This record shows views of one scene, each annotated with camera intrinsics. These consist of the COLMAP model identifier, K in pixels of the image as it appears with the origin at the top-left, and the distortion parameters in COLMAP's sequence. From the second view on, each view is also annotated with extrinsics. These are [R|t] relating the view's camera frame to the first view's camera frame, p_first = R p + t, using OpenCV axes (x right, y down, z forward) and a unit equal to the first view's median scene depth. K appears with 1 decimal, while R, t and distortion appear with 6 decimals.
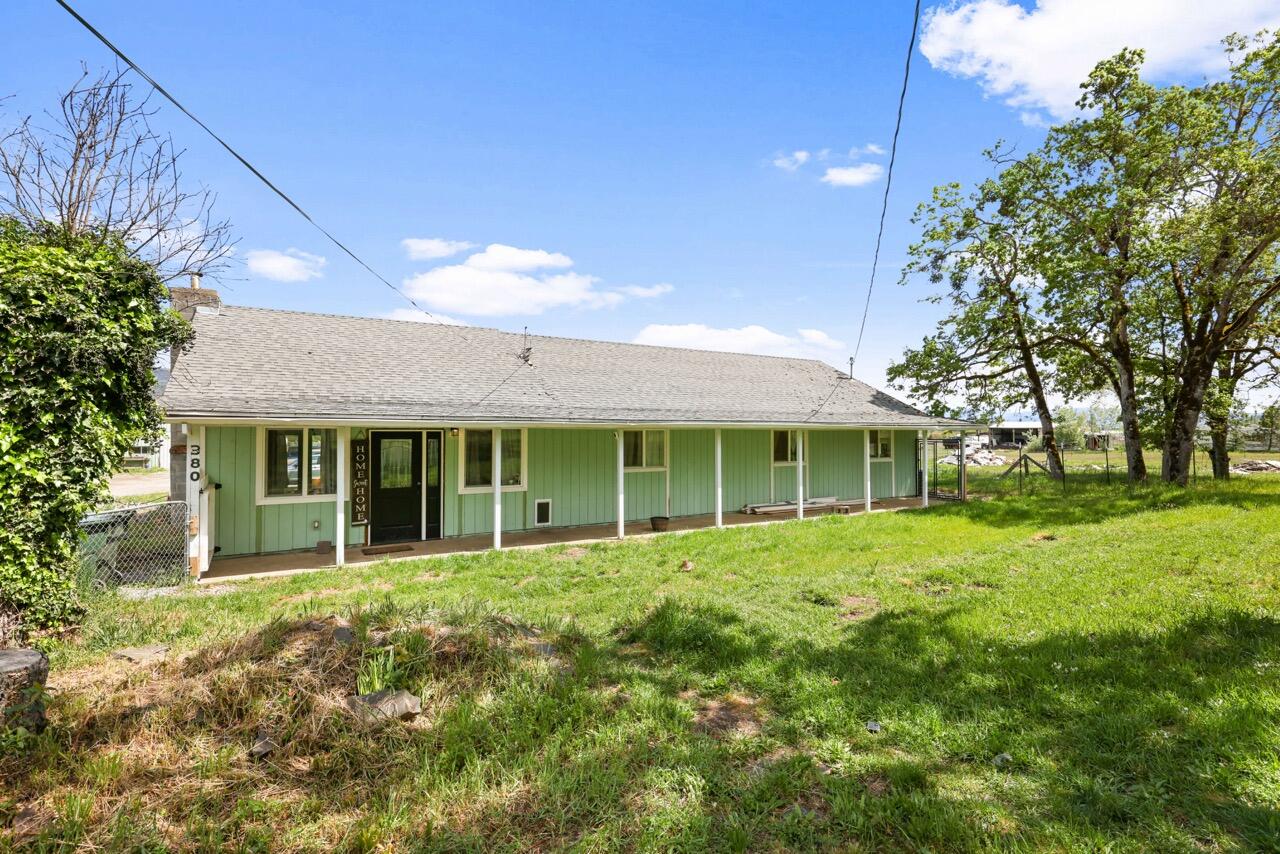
lens RADIAL K [[588.0, 0, 647.3], [0, 588.0, 422.6], [0, 0, 1]] dist [0.005889, -0.001746]
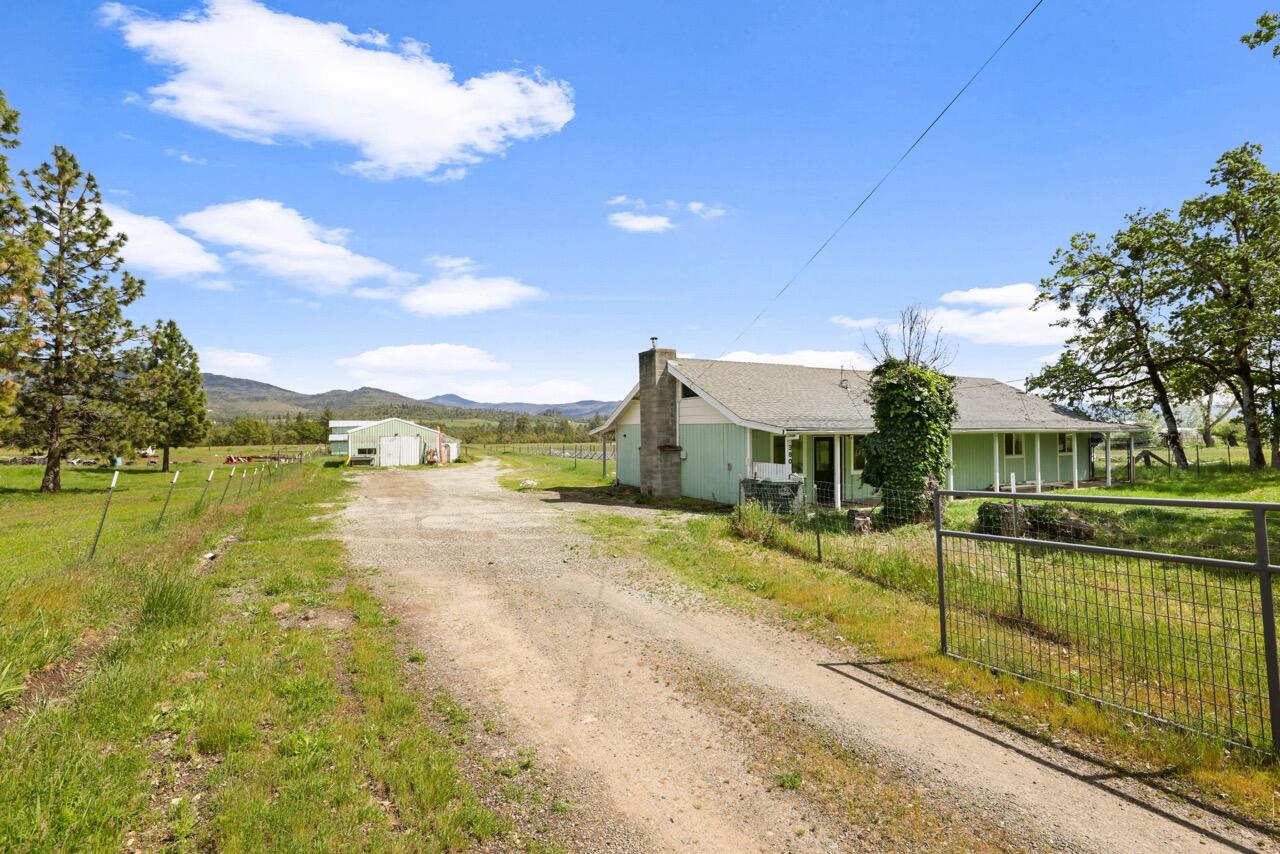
lens RADIAL K [[588.0, 0, 637.4], [0, 588.0, 421.1], [0, 0, 1]] dist [0.005889, -0.001746]
pose [[0.998147, -0.007441, -0.060388, -0.373440], [0.007179, 0.999964, -0.004555, -0.010302], [0.060419, 0.004113, 0.998165, -0.312212]]
